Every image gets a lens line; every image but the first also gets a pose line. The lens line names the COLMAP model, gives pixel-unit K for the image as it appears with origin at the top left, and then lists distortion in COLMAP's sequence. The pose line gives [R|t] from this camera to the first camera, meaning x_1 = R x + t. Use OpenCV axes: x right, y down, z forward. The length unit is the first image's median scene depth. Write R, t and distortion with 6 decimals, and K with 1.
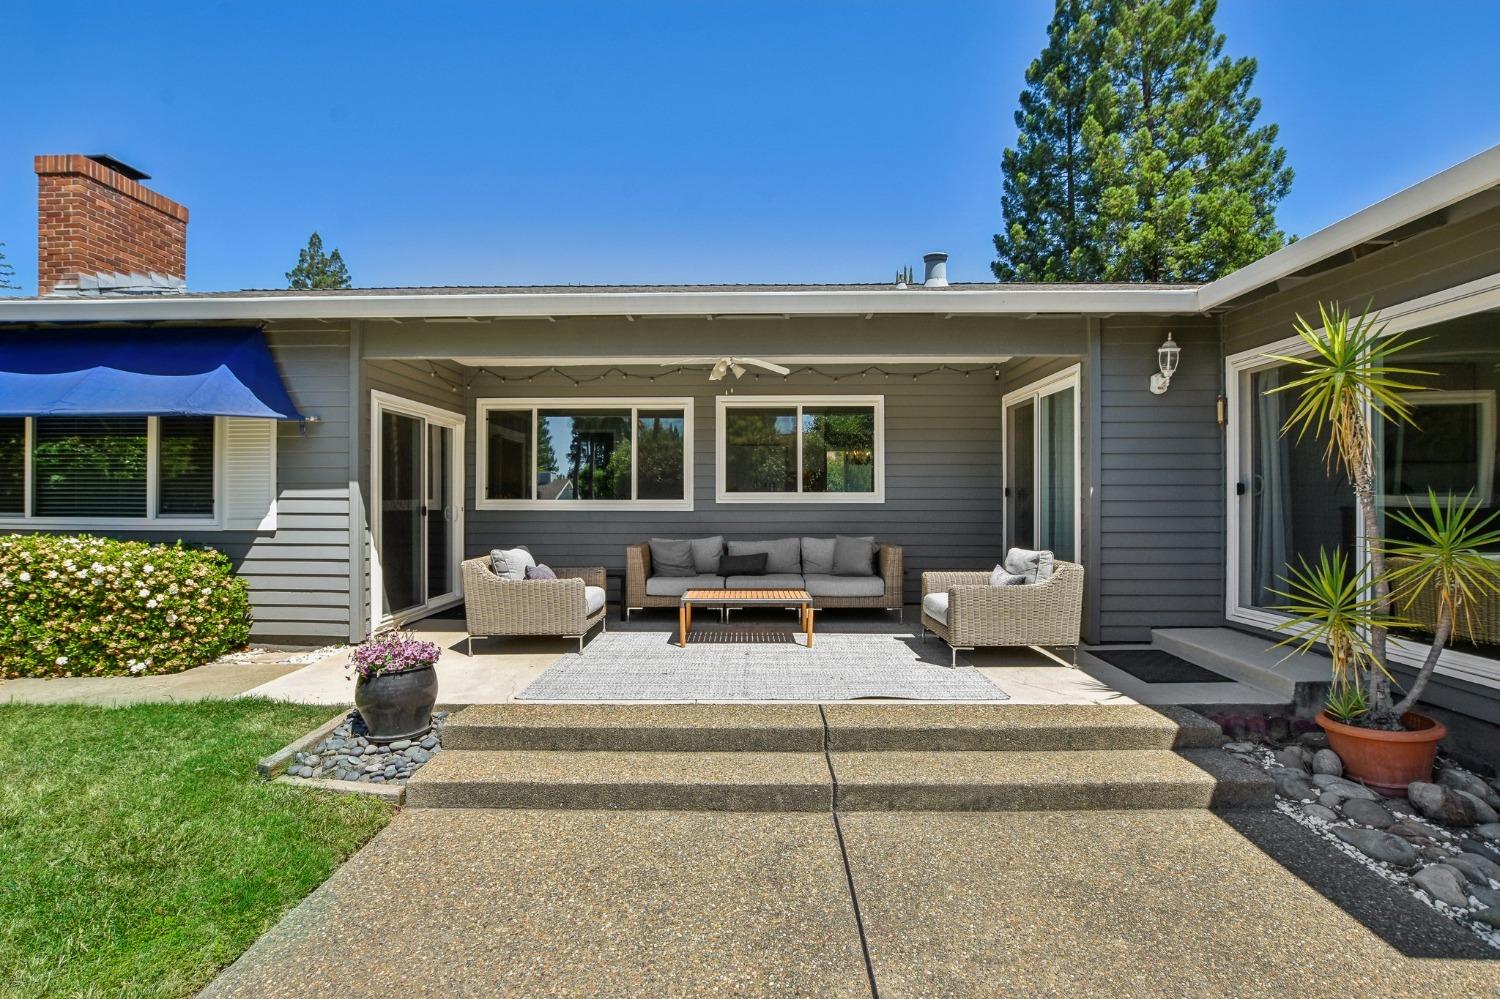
lens RADIAL K [[681.4, 0, 750.0], [0, 681.4, 499.5], [0, 0, 1]] dist [-0.033201, 0.000002]
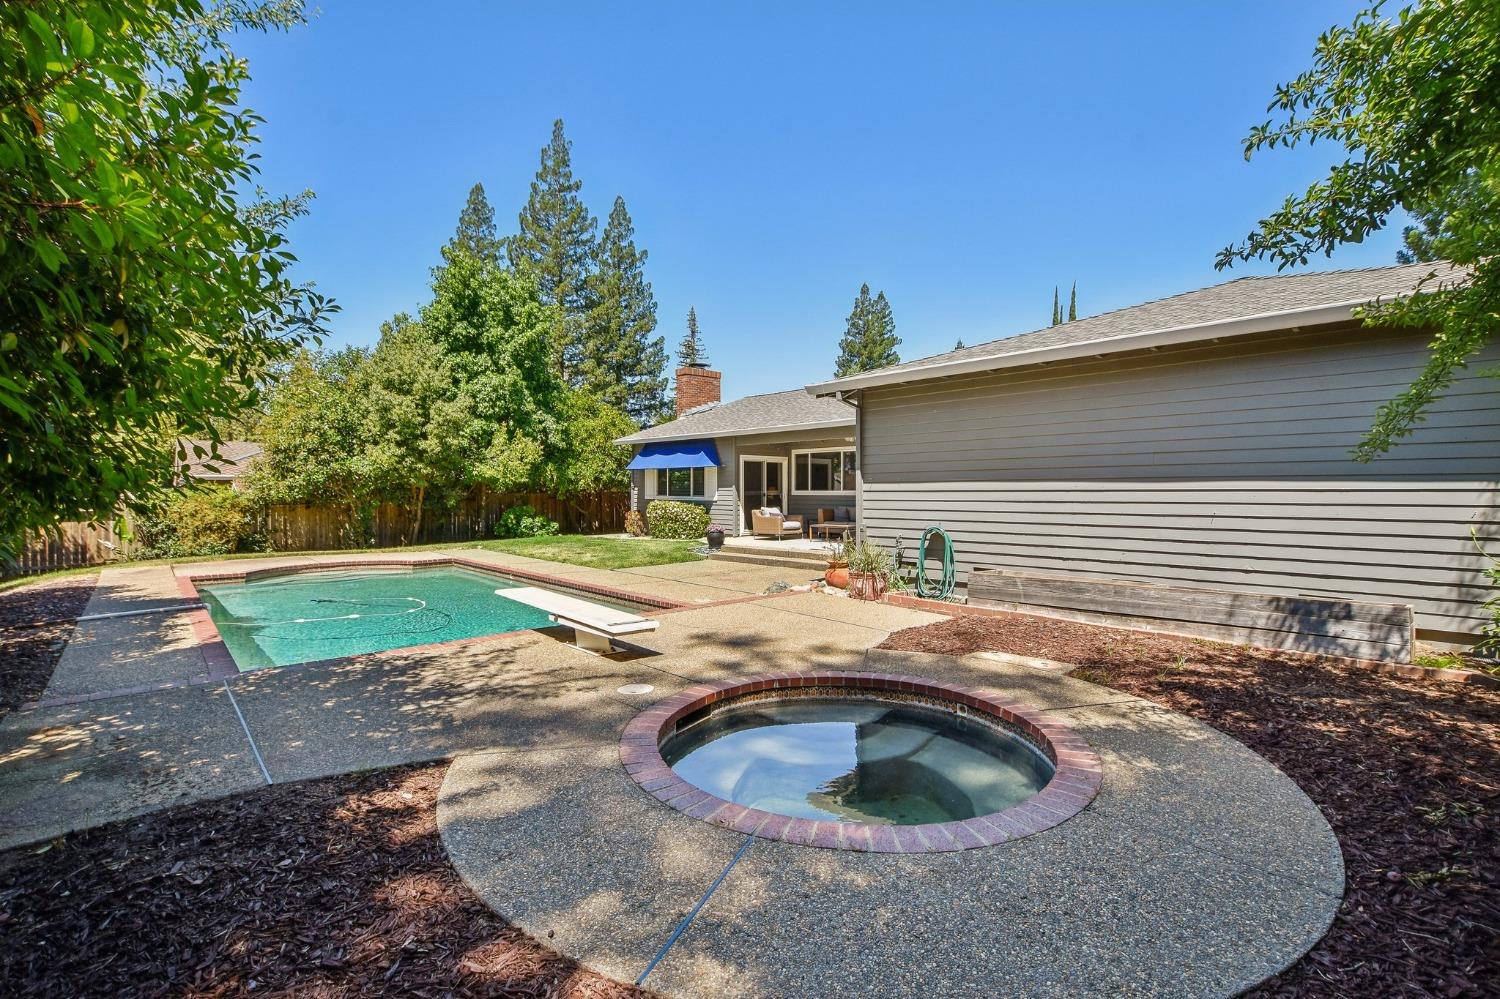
lens RADIAL K [[660.2, 0, 736.8], [0, 660.2, 486.7], [0, 0, 1]] dist [-0.009260, 0.000131]
pose [[0.694486, -0.012337, -0.719400, 1.270508], [0.009967, 0.999922, -0.007526, 0.002527], [0.719437, -0.001944, 0.694555, -0.883654]]
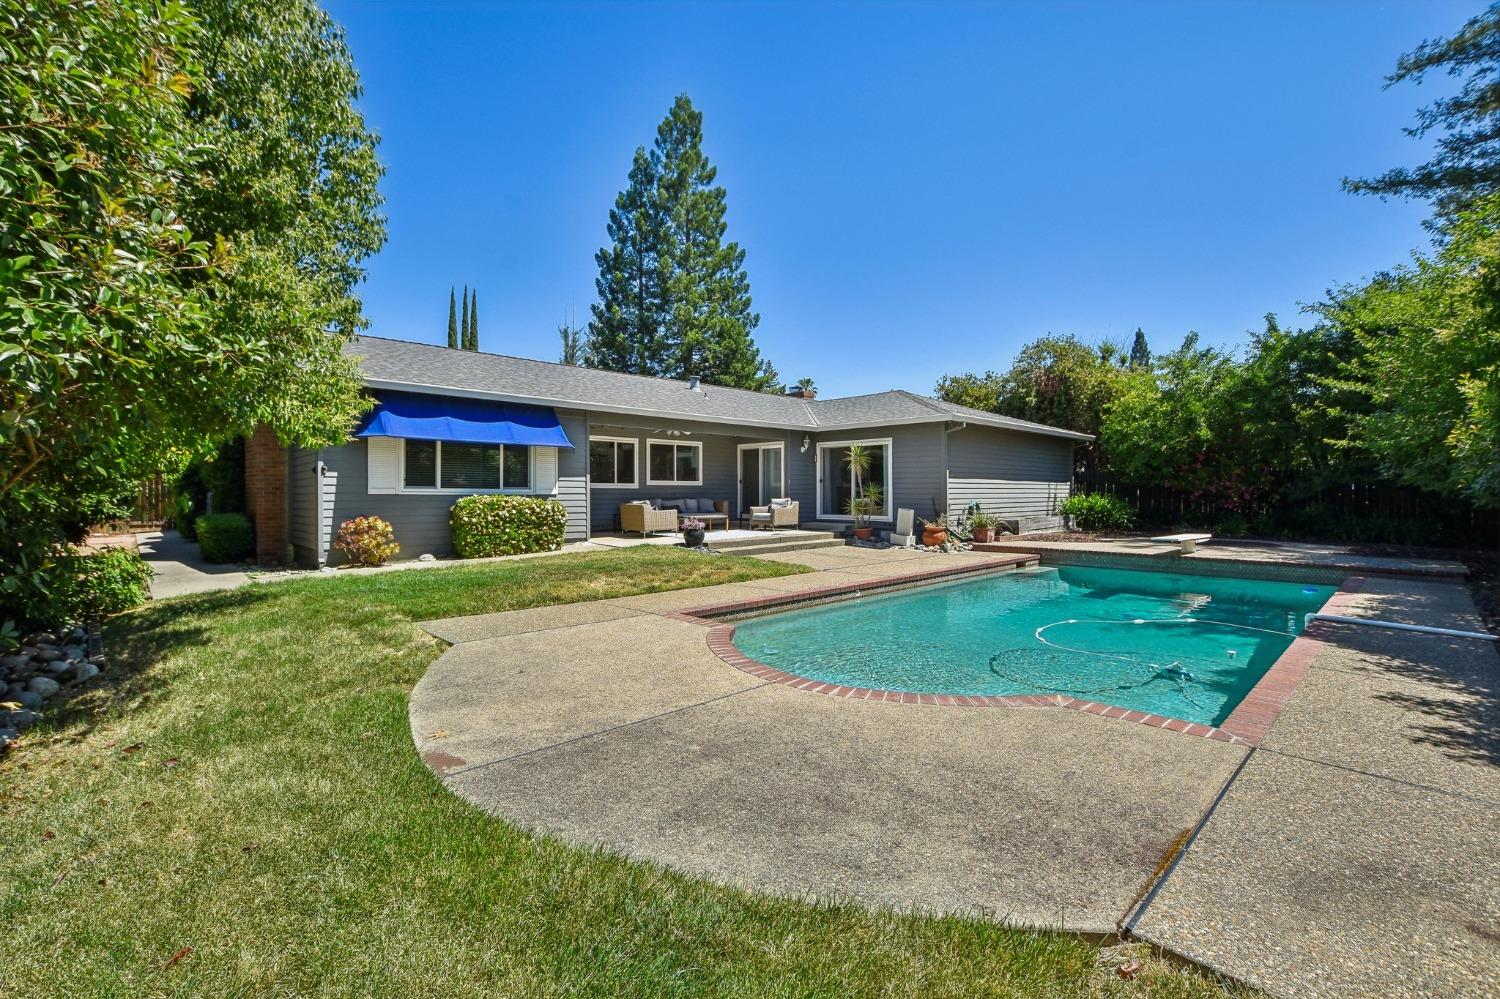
lens RADIAL K [[660.2, 0, 736.8], [0, 660.2, 486.7], [0, 0, 1]] dist [-0.009260, 0.000131]
pose [[0.720196, 0.004430, 0.693757, -1.435267], [-0.001710, 0.999988, -0.004610, 0.021811], [-0.693769, 0.002134, 0.720195, -0.858331]]
